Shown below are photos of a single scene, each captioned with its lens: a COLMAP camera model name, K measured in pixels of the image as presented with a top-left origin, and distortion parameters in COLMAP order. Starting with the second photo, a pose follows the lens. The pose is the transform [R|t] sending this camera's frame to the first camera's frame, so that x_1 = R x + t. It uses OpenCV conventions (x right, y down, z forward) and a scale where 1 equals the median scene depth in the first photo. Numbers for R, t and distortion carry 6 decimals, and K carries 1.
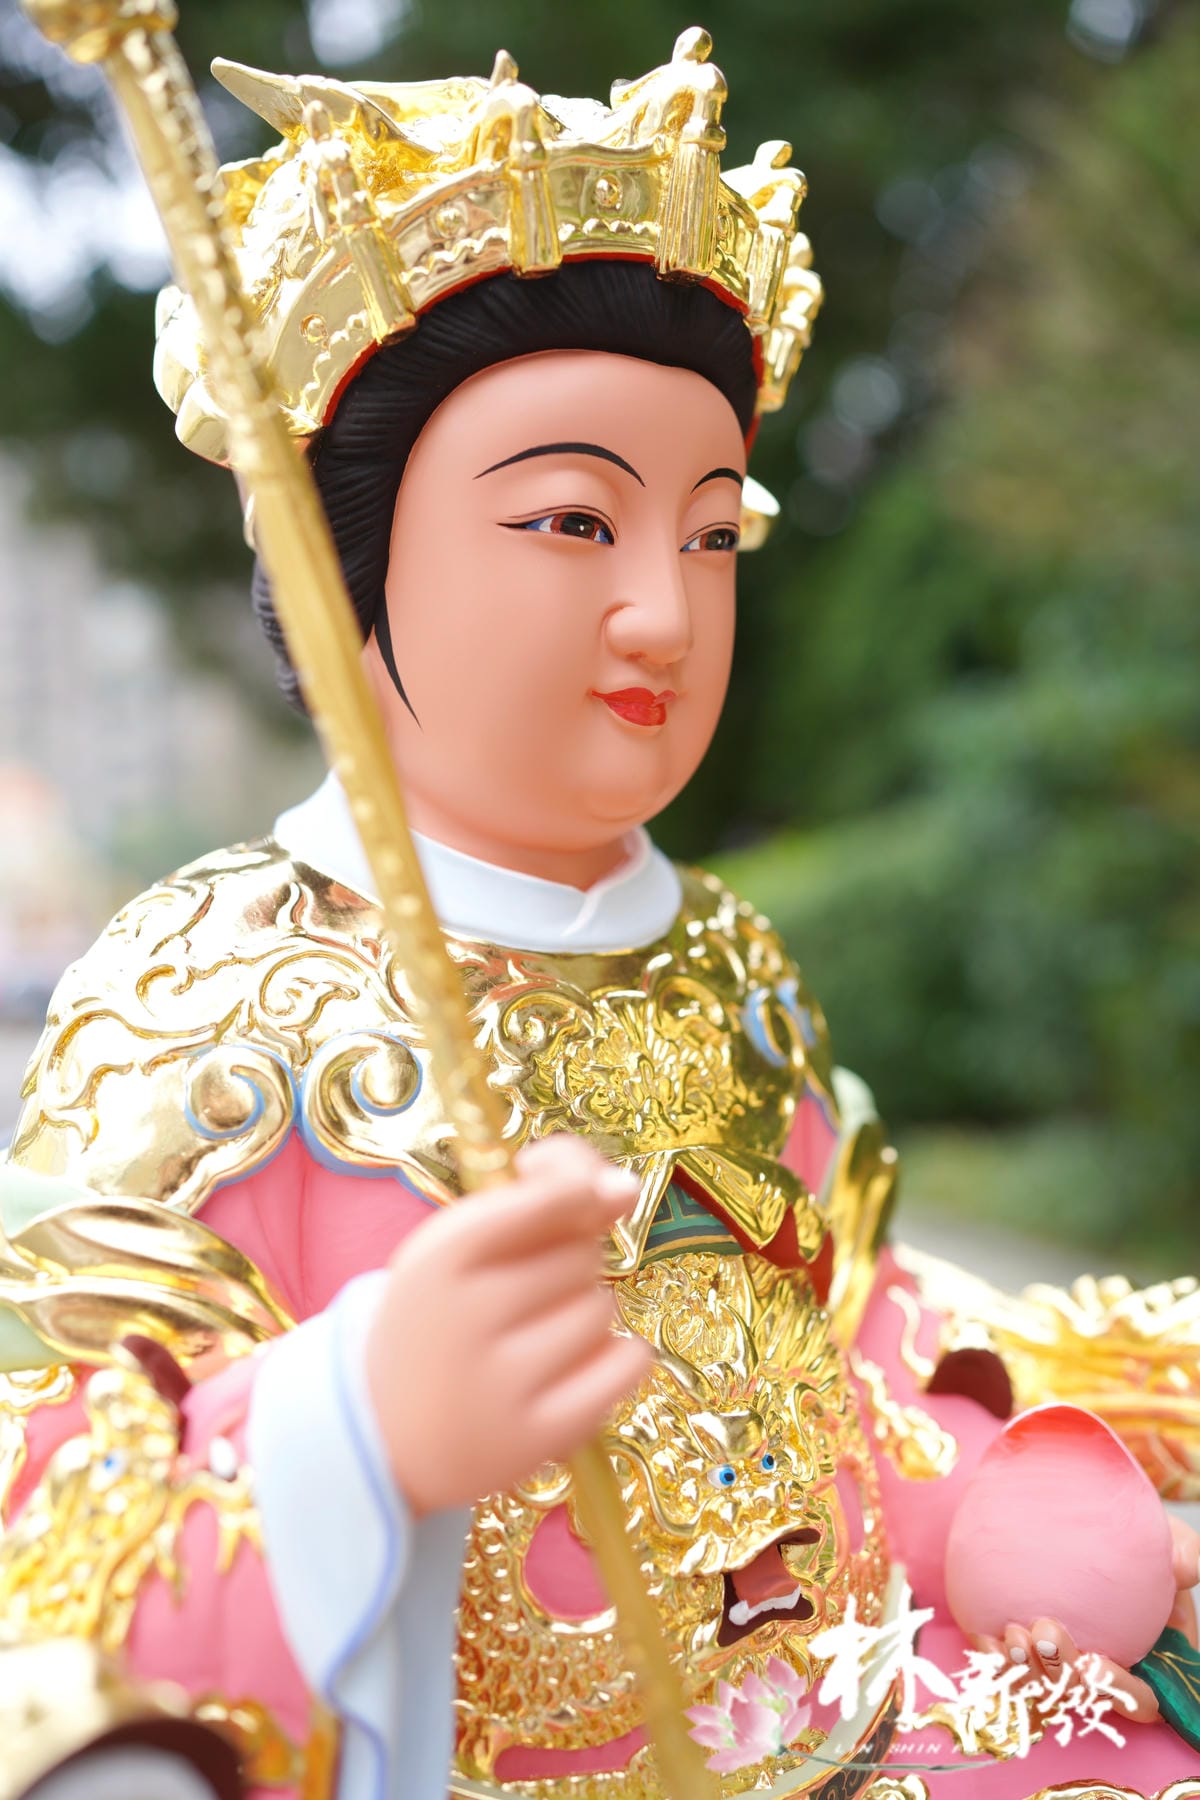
lens RADIAL K [[1812.5, 0, 586.2], [0, 1812.5, 912.4], [0, 0, 1]] dist [-0.028939, 0.149524]
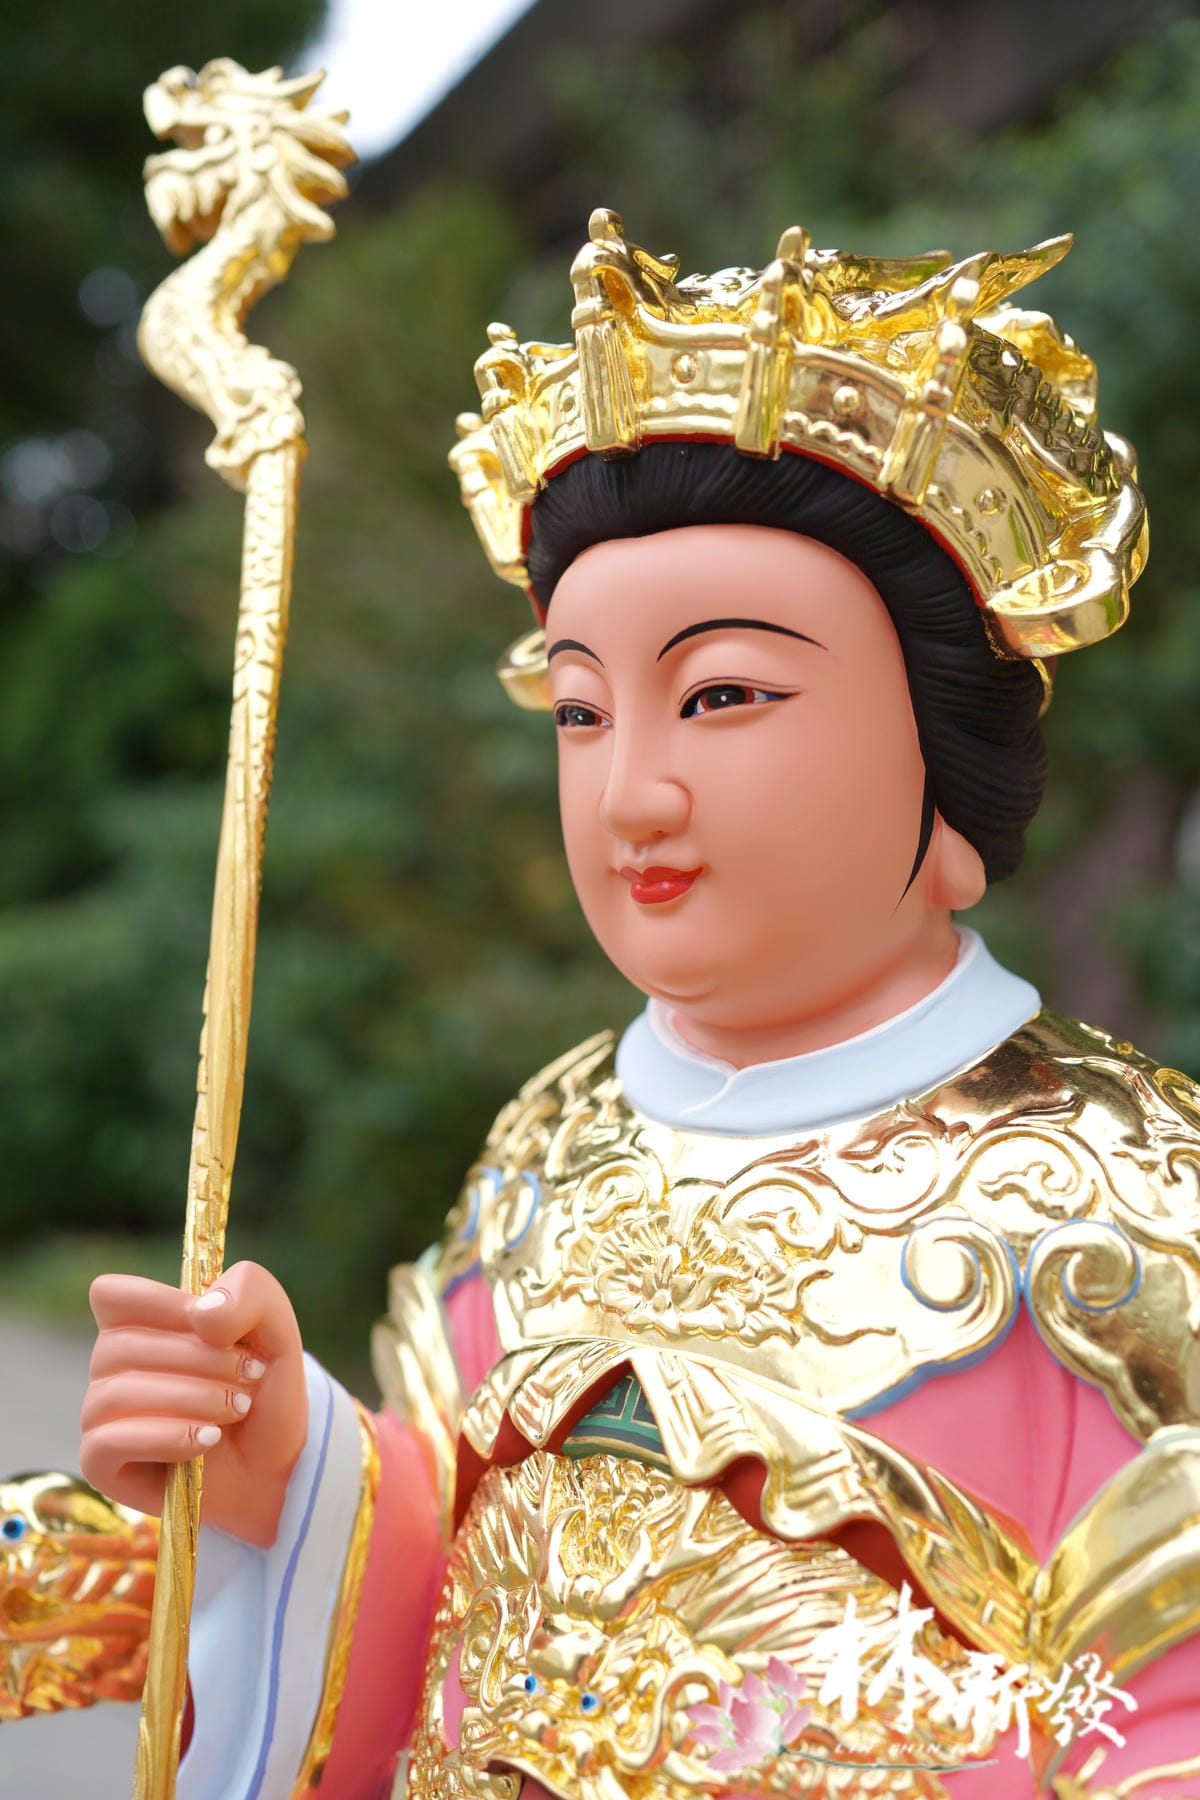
lens RADIAL K [[1812.5, 0, 586.2], [0, 1812.5, 912.4], [0, 0, 1]] dist [-0.028939, 0.149524]
pose [[0.180224, -0.007726, -0.983595, 1.022270], [-0.045667, 0.998825, -0.016213, -0.084028], [0.982565, 0.047840, 0.179659, 0.823986]]
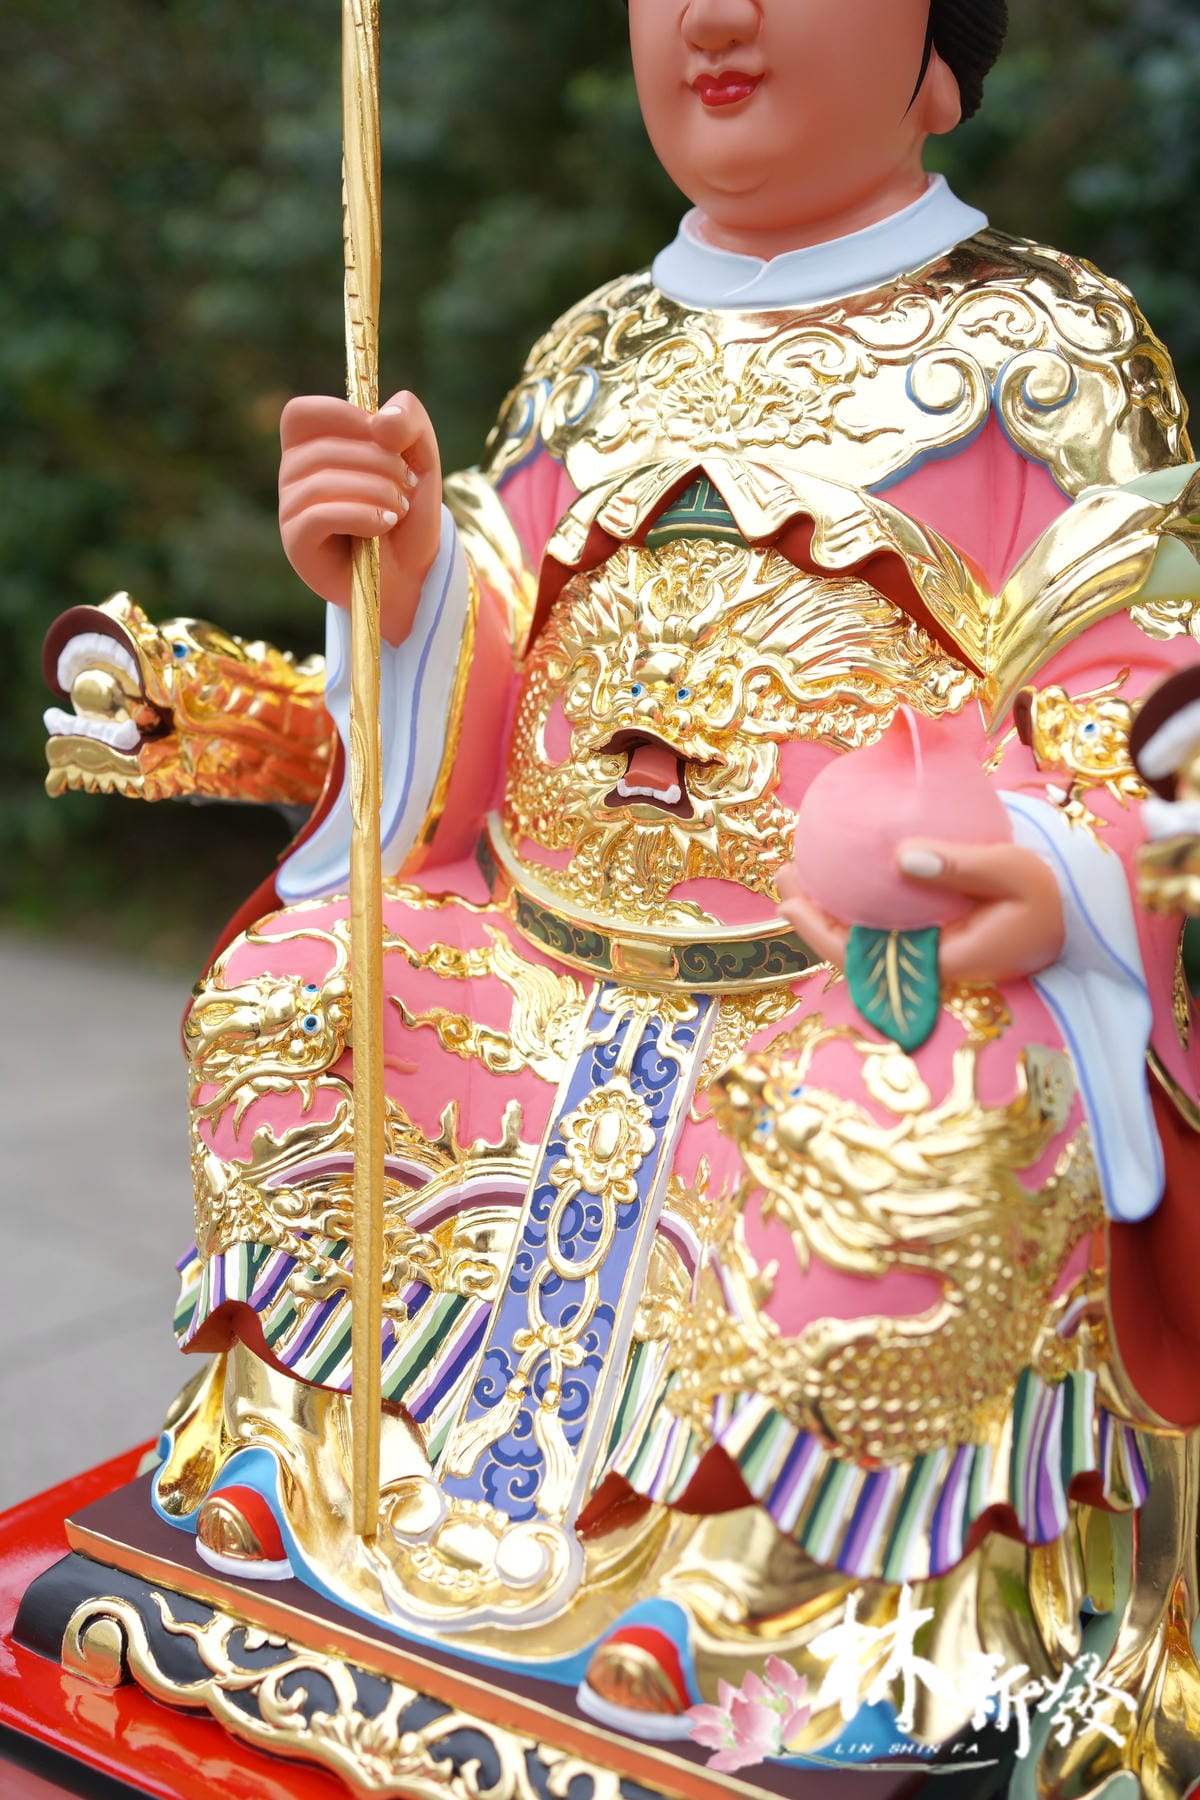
lens RADIAL K [[1812.5, 0, 586.2], [0, 1812.5, 912.4], [0, 0, 1]] dist [-0.028939, 0.149524]
pose [[0.345841, 0.205901, -0.915423, 1.308622], [-0.054830, 0.978393, 0.199350, 0.204366], [0.936690, -0.018751, 0.349658, 0.485589]]
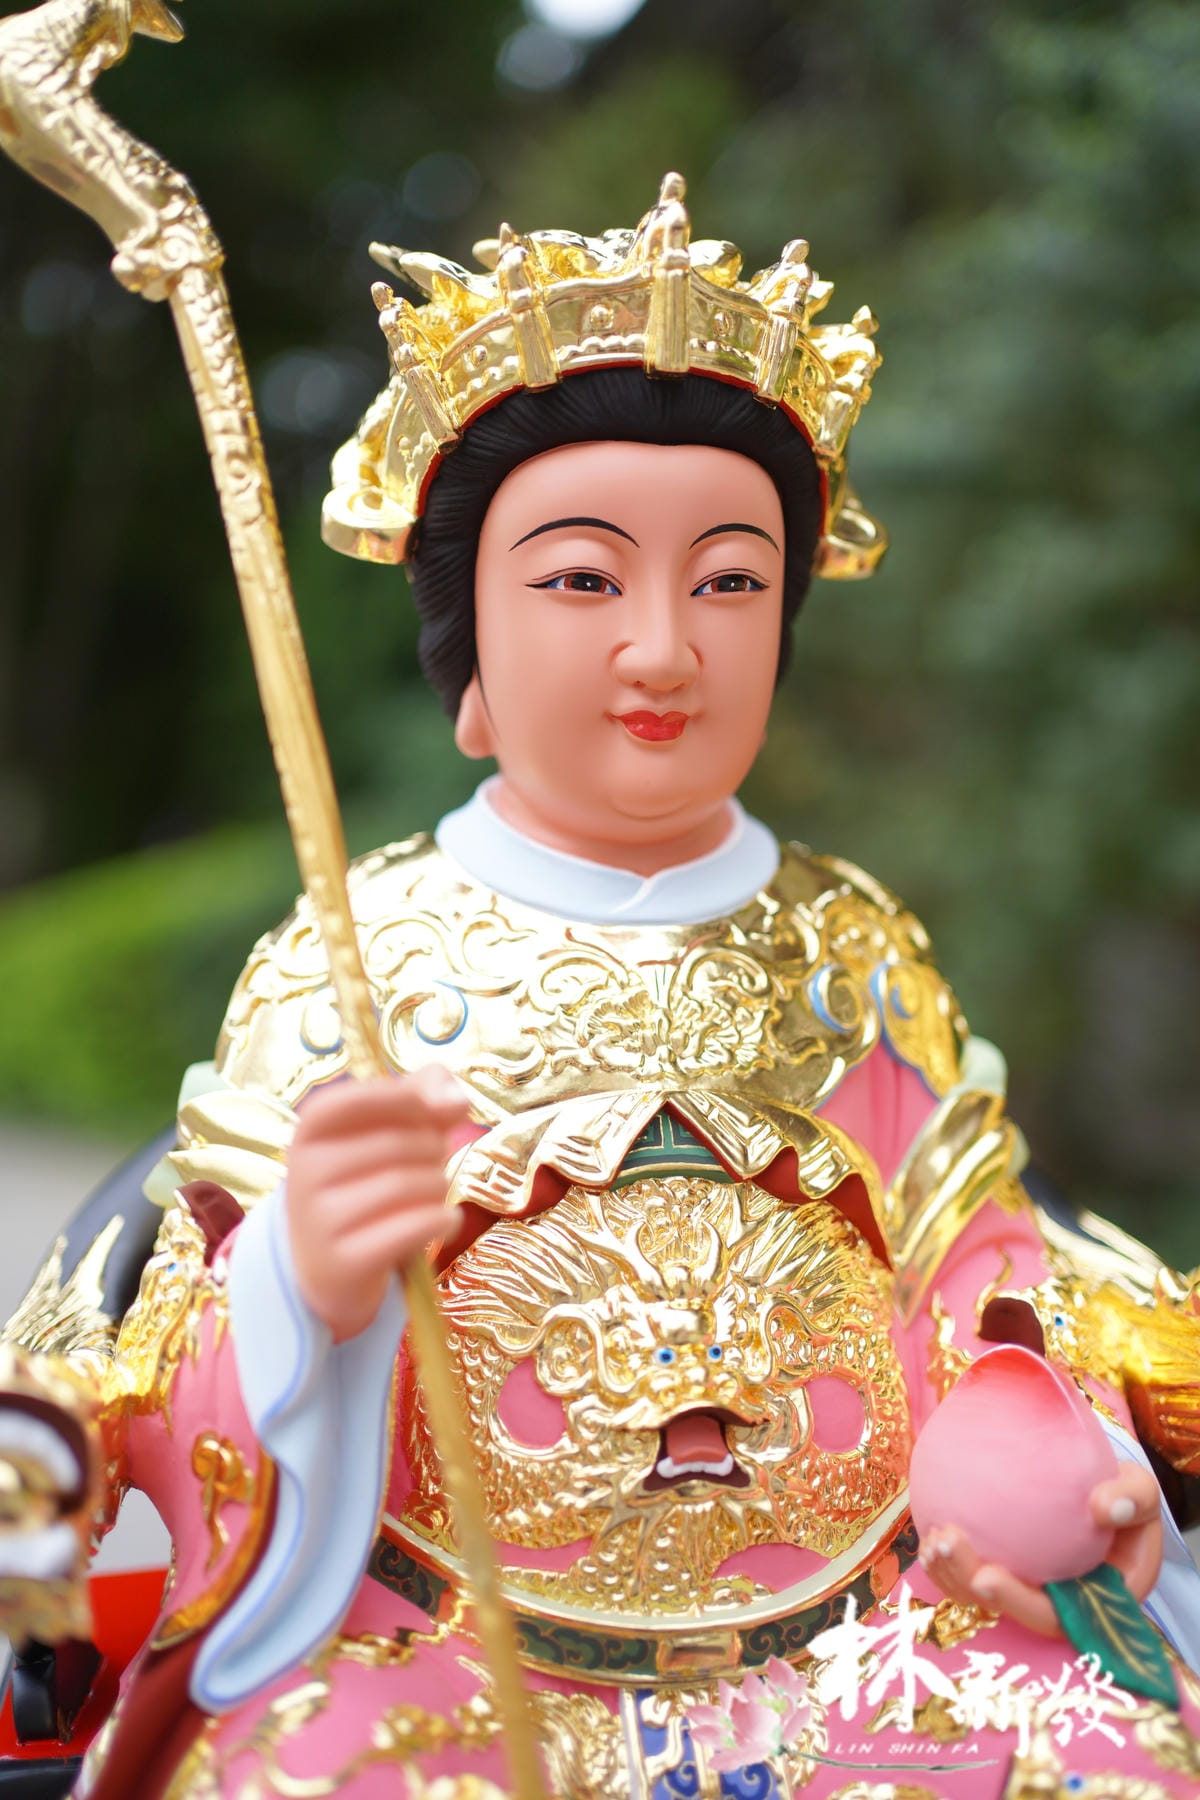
lens RADIAL K [[1812.5, 0, 586.2], [0, 1812.5, 912.4], [0, 0, 1]] dist [-0.028939, 0.149524]
pose [[0.893619, 0.024080, -0.448179, 0.561943], [-0.022427, 0.999708, 0.008995, 0.002341], [0.448265, 0.002013, 0.893899, -0.115210]]
